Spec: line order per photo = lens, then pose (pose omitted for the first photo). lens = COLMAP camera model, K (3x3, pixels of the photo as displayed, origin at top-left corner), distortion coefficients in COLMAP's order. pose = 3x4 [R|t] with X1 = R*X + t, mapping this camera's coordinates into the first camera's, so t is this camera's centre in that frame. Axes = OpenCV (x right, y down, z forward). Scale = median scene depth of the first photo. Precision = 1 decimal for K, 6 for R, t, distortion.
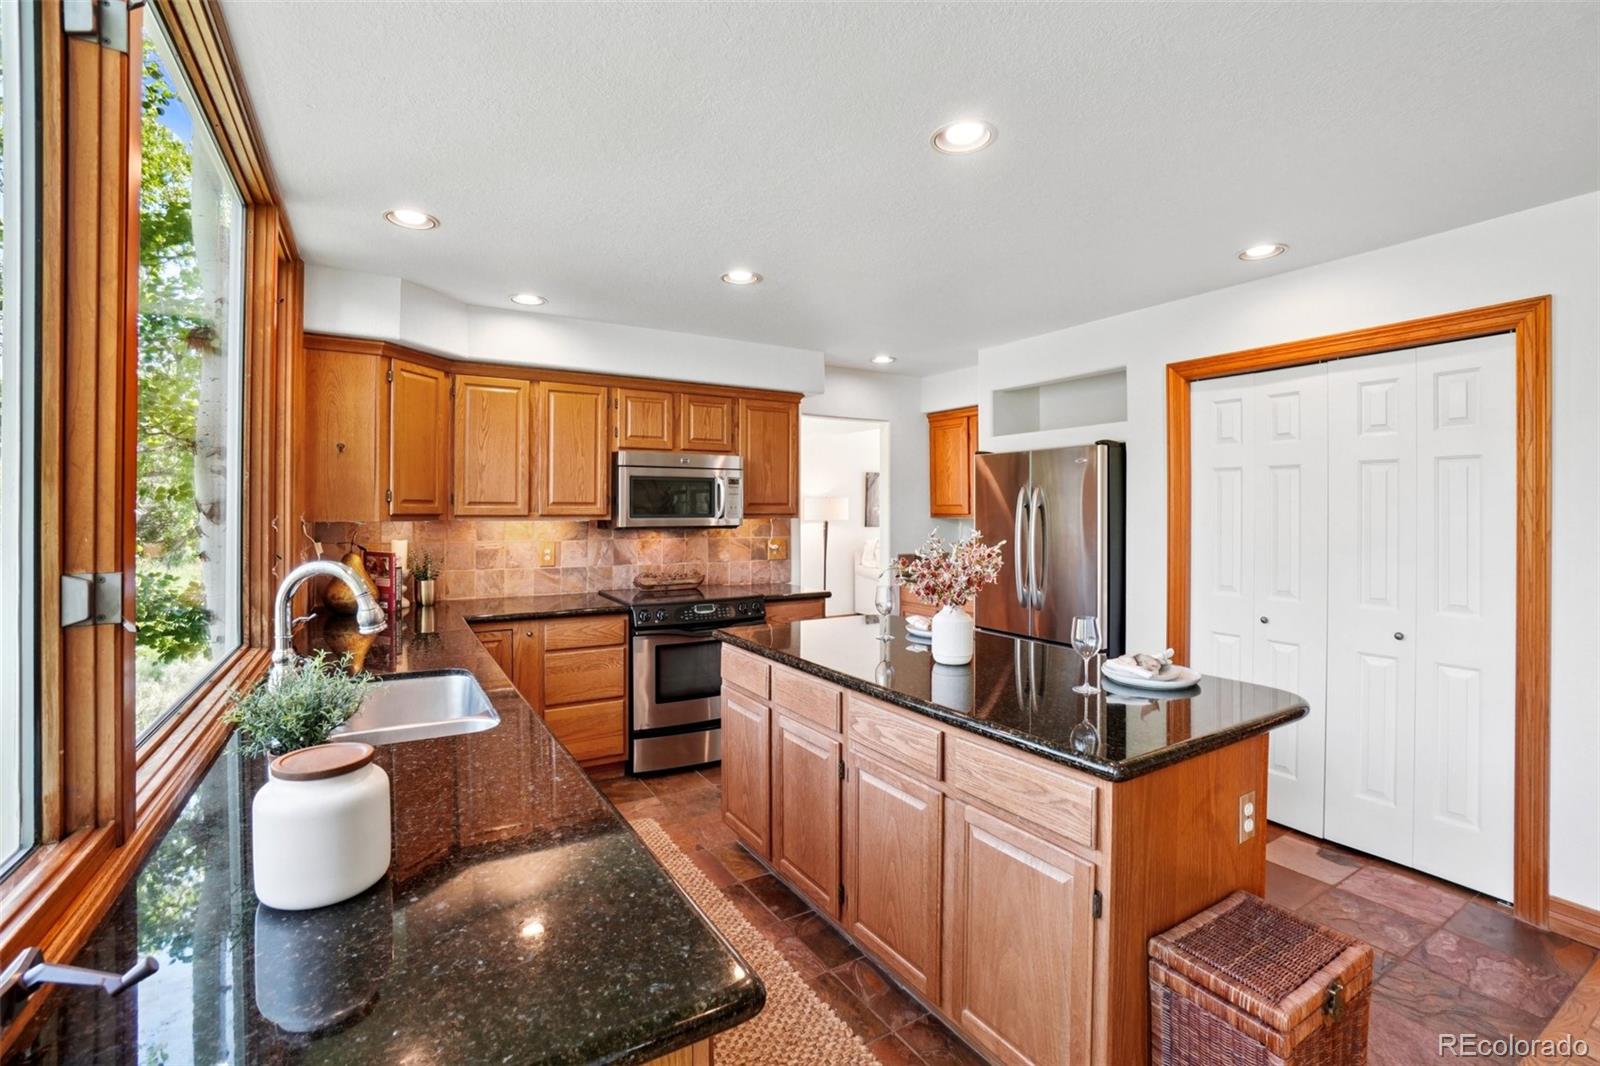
lens RADIAL K [[709.4, 0, 807.5], [0, 709.4, 510.8], [0, 0, 1]] dist [-0.011849, 0.001449]
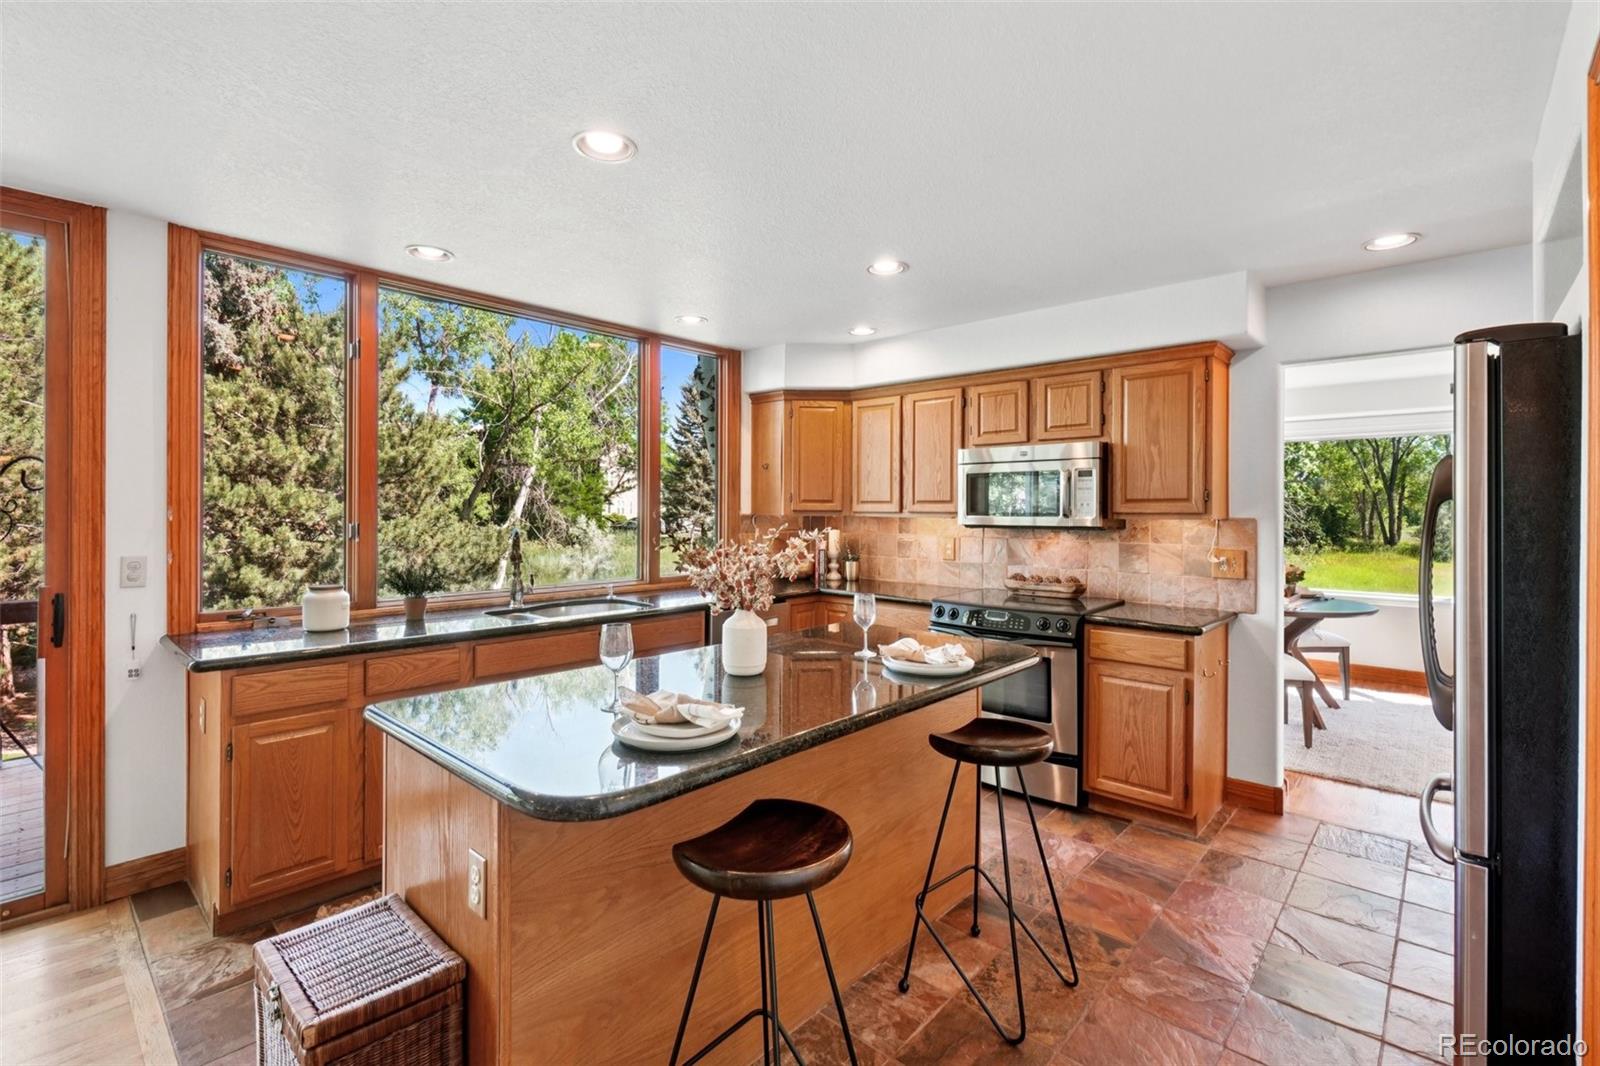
lens RADIAL K [[709.4, 0, 819.7], [0, 709.4, 512.6], [0, 0, 1]] dist [-0.011849, 0.001449]
pose [[0.309416, 0.004515, -0.950916, 0.645604], [-0.006994, 0.999972, 0.002473, 0.004787], [0.950901, 0.005886, 0.309439, 0.503106]]
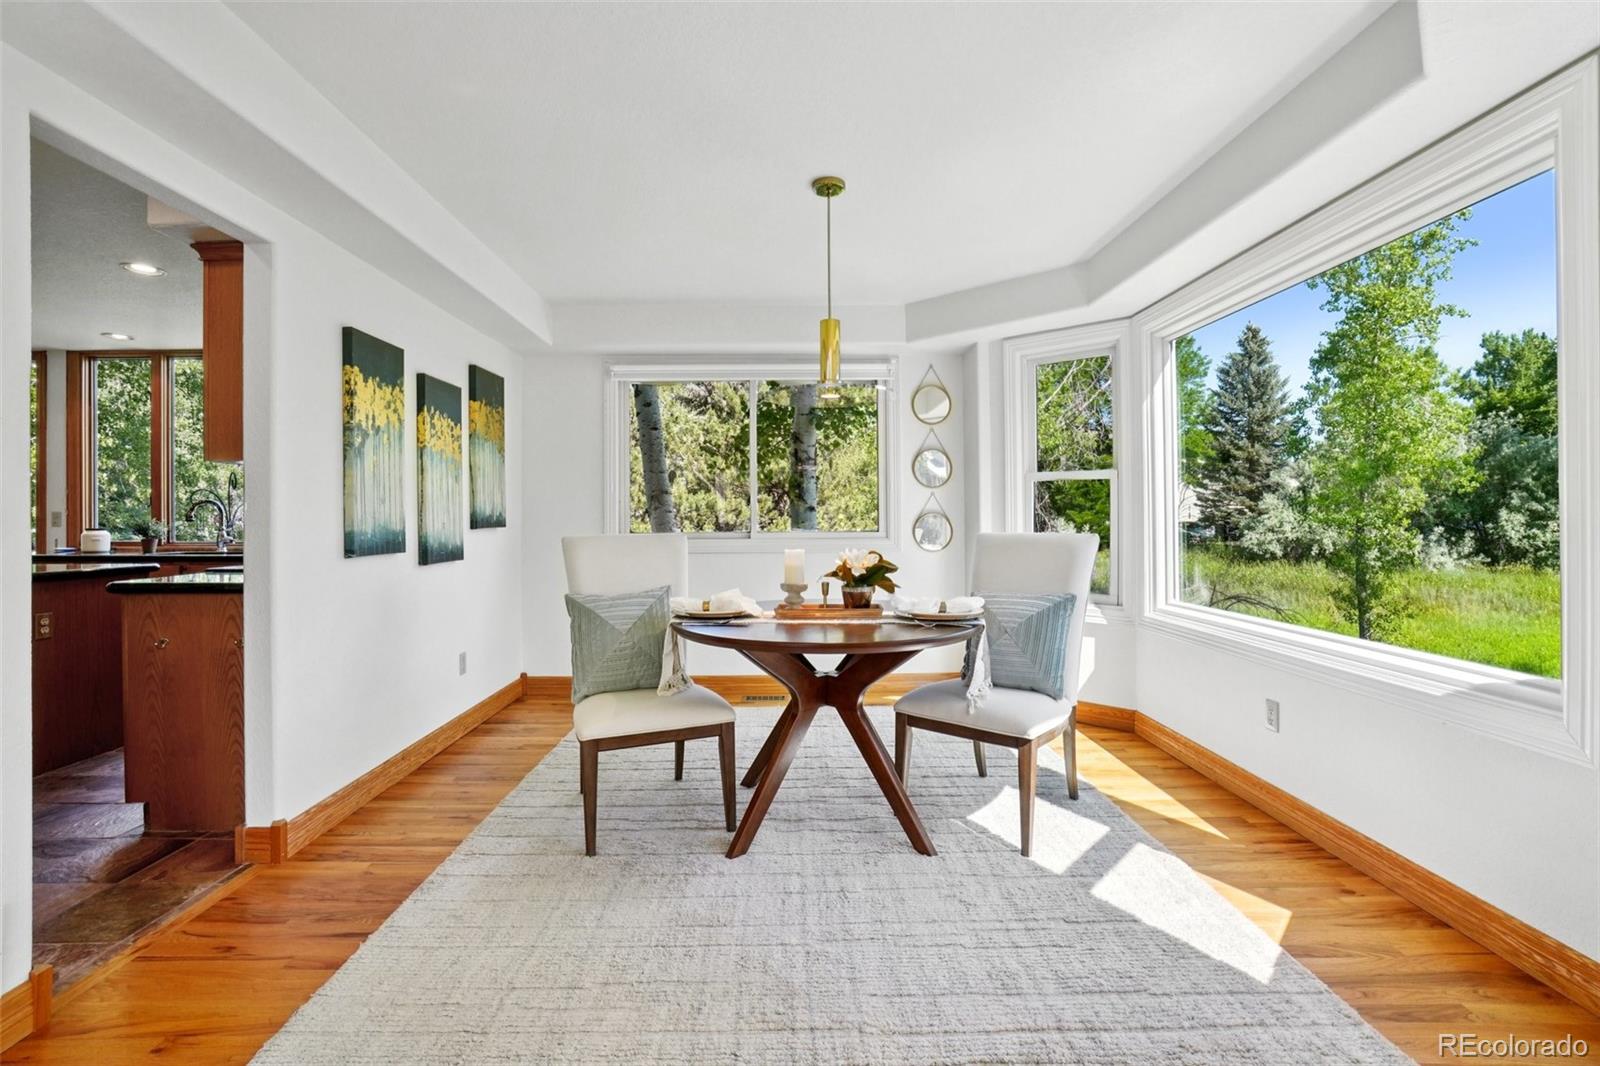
lens RADIAL K [[709.4, 0, 804.5], [0, 709.4, 518.6], [0, 0, 1]] dist [-0.011849, 0.001449]
pose [[-0.495019, 0.001857, -0.868880, 0.288858], [0.005956, 0.999981, -0.001256, 0.071275], [0.868862, -0.005796, -0.495021, 2.045220]]
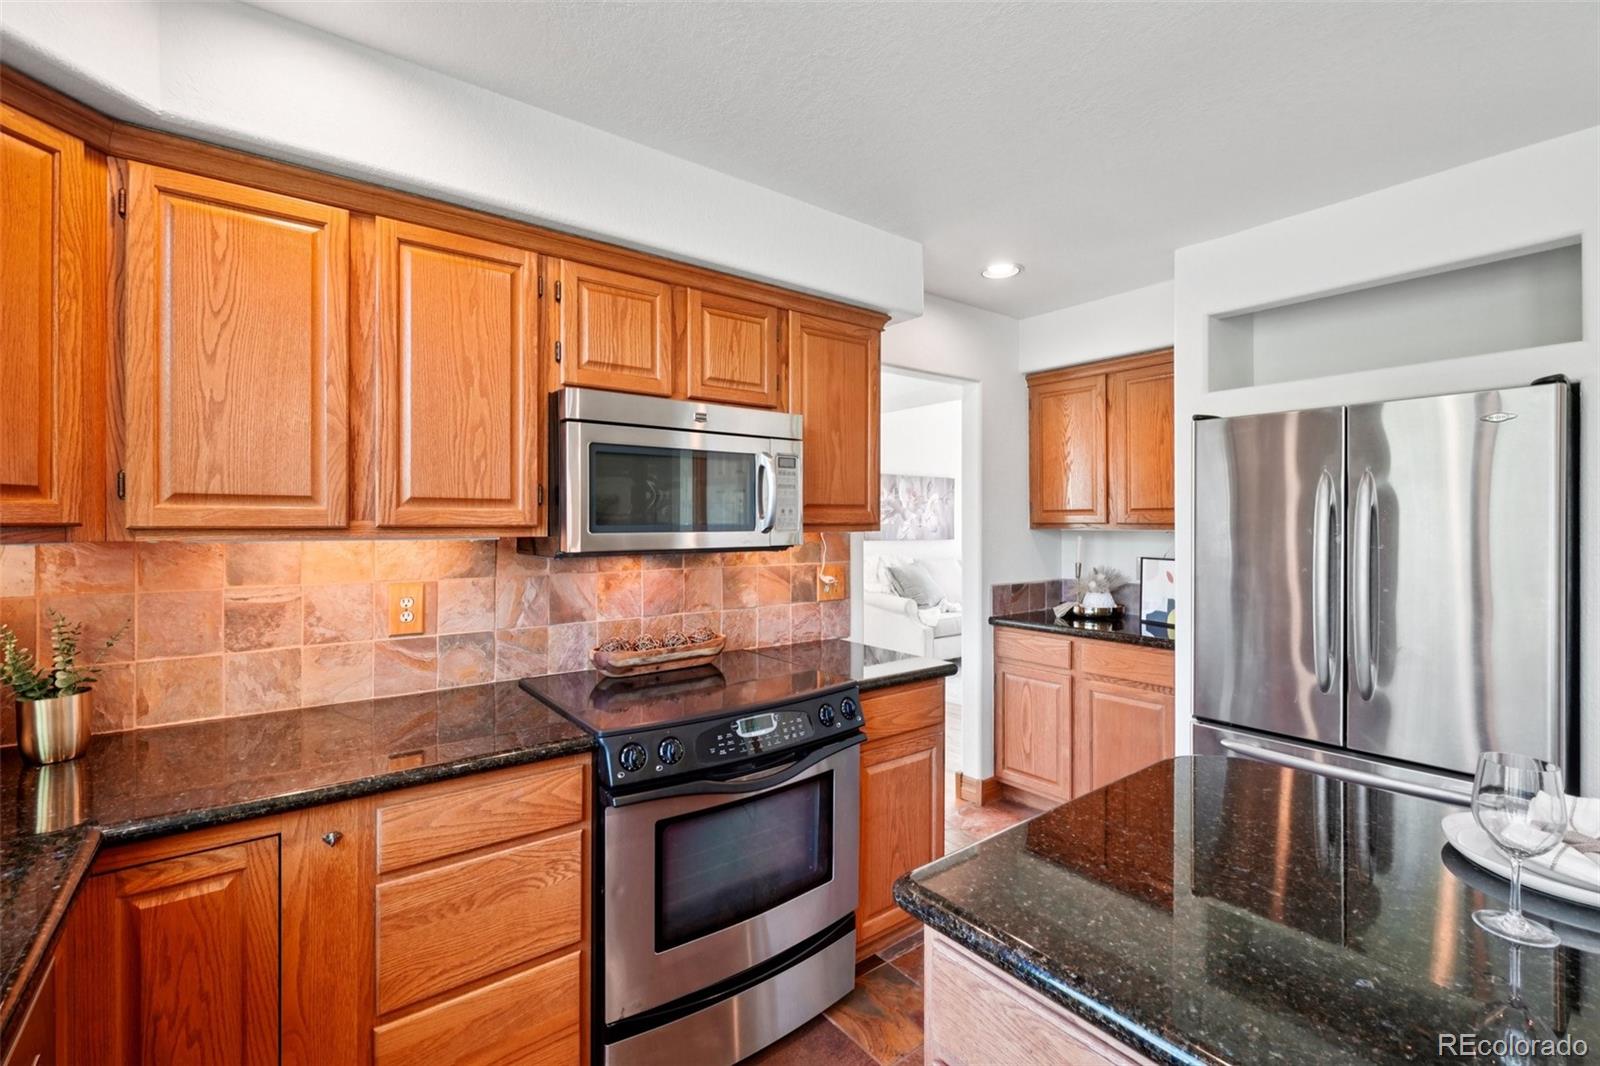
lens RADIAL K [[709.4, 0, 824.9], [0, 709.4, 519.4], [0, 0, 1]] dist [-0.011849, 0.001449]
pose [[0.991965, -0.000947, 0.126508, -0.158593], [0.001364, 0.999994, -0.003205, 0.003285], [-0.126504, 0.003352, 0.991960, 0.527377]]
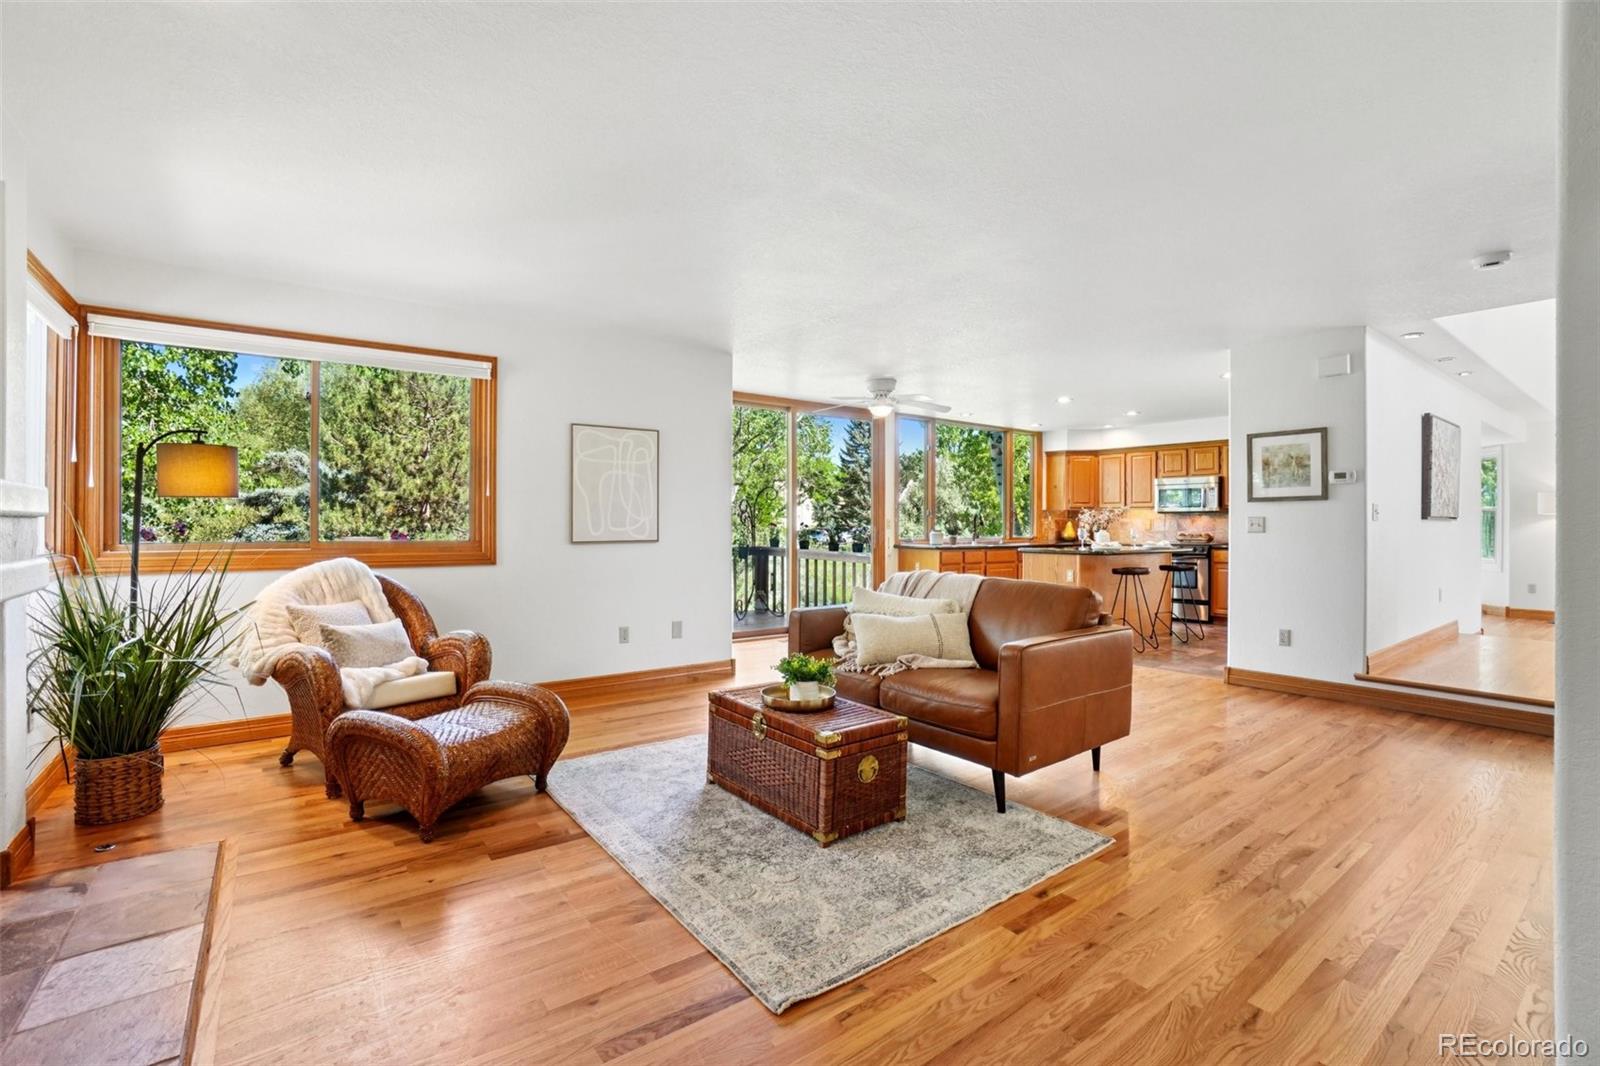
lens RADIAL K [[709.4, 0, 816.5], [0, 709.4, 545.3], [0, 0, 1]] dist [-0.011849, 0.001449]
pose [[0.131721, 0.028582, -0.990875, 1.911860], [-0.004496, 0.999591, 0.028235, 0.073427], [0.991277, 0.000735, 0.131796, -0.407162]]
